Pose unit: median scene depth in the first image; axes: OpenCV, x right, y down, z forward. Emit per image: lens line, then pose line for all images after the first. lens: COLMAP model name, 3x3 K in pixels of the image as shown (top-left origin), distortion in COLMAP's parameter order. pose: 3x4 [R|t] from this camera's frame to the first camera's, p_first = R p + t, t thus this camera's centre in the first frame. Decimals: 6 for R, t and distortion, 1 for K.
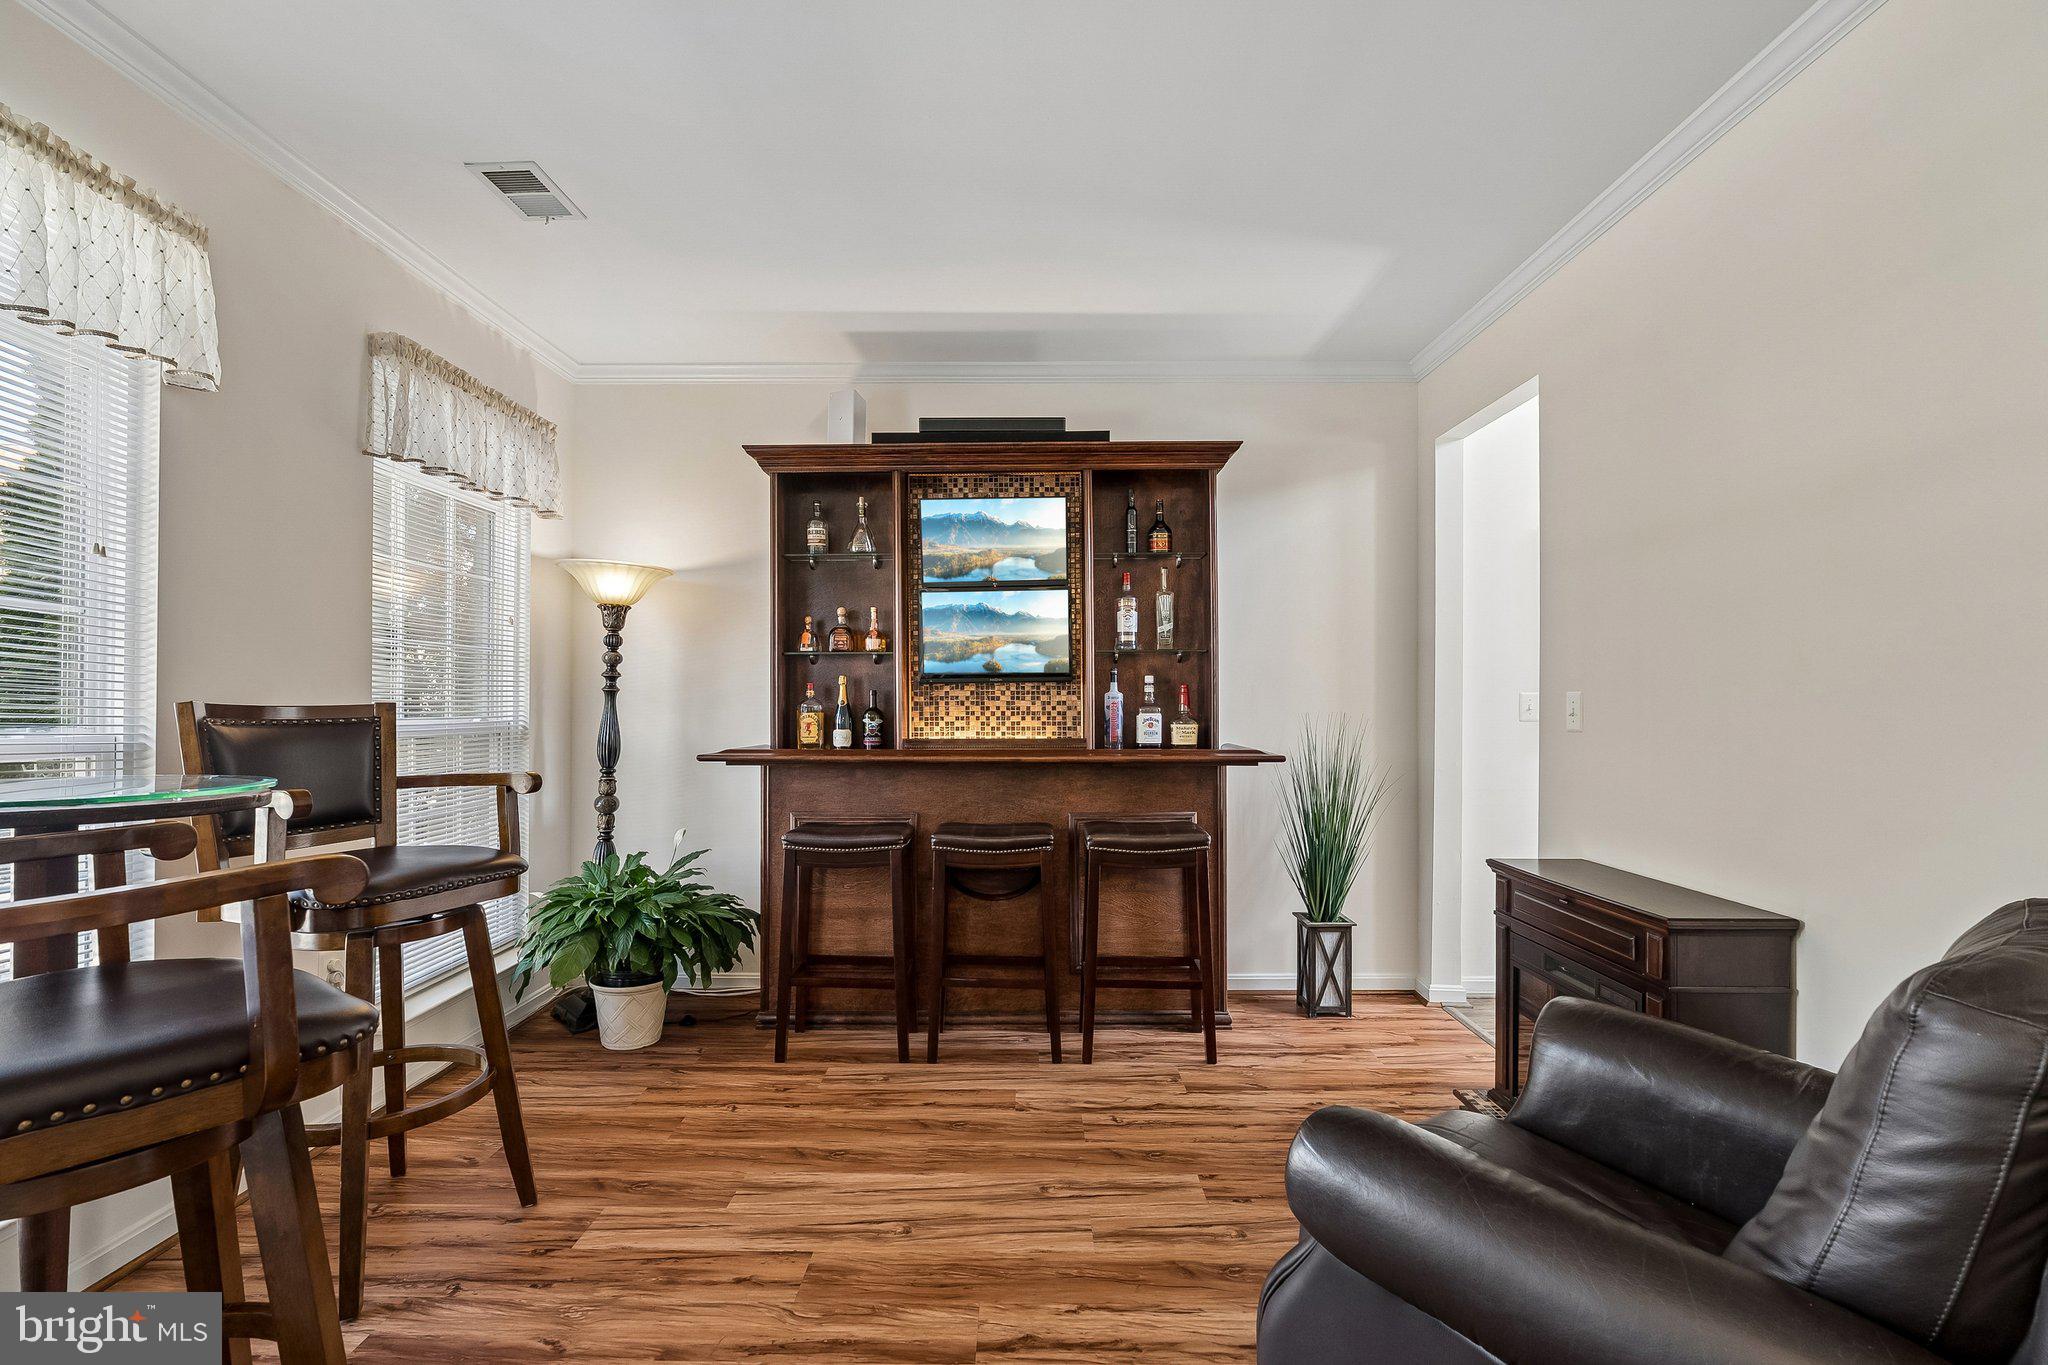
lens RADIAL K [[915.6, 0, 1023.1], [0, 915.6, 696.8], [0, 0, 1]] dist [-0.014600, 0.003554]
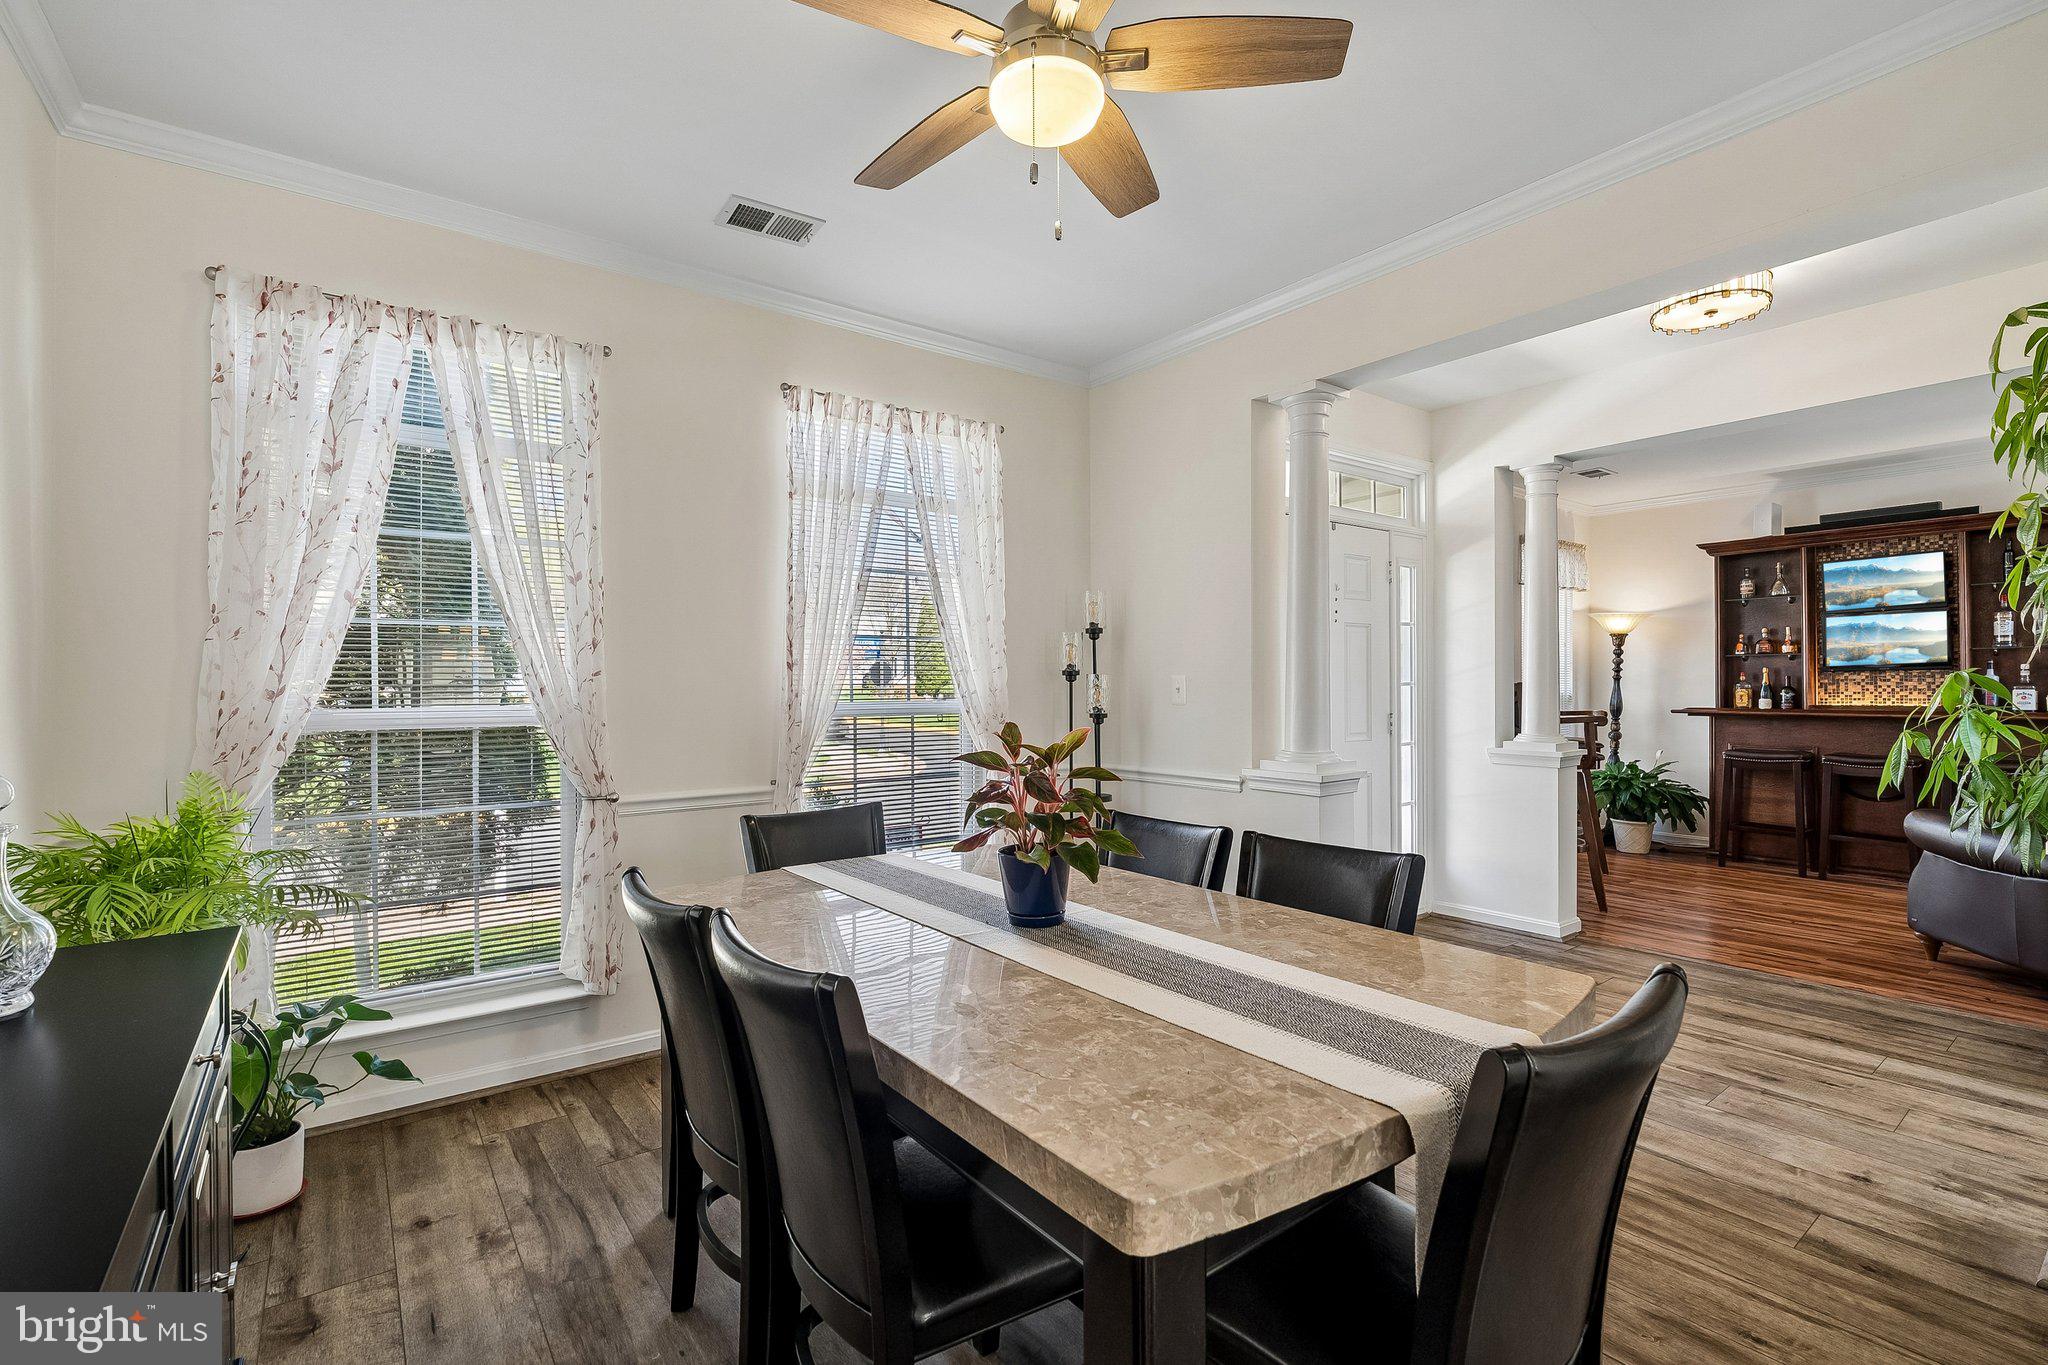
lens RADIAL K [[915.6, 0, 1018.7], [0, 915.6, 682.1], [0, 0, 1]] dist [-0.014600, 0.003554]
pose [[0.602162, -0.004960, -0.798358, 0.324354], [0.001919, 0.999987, -0.004766, 0.009566], [0.798372, 0.001338, 0.602164, -1.164925]]
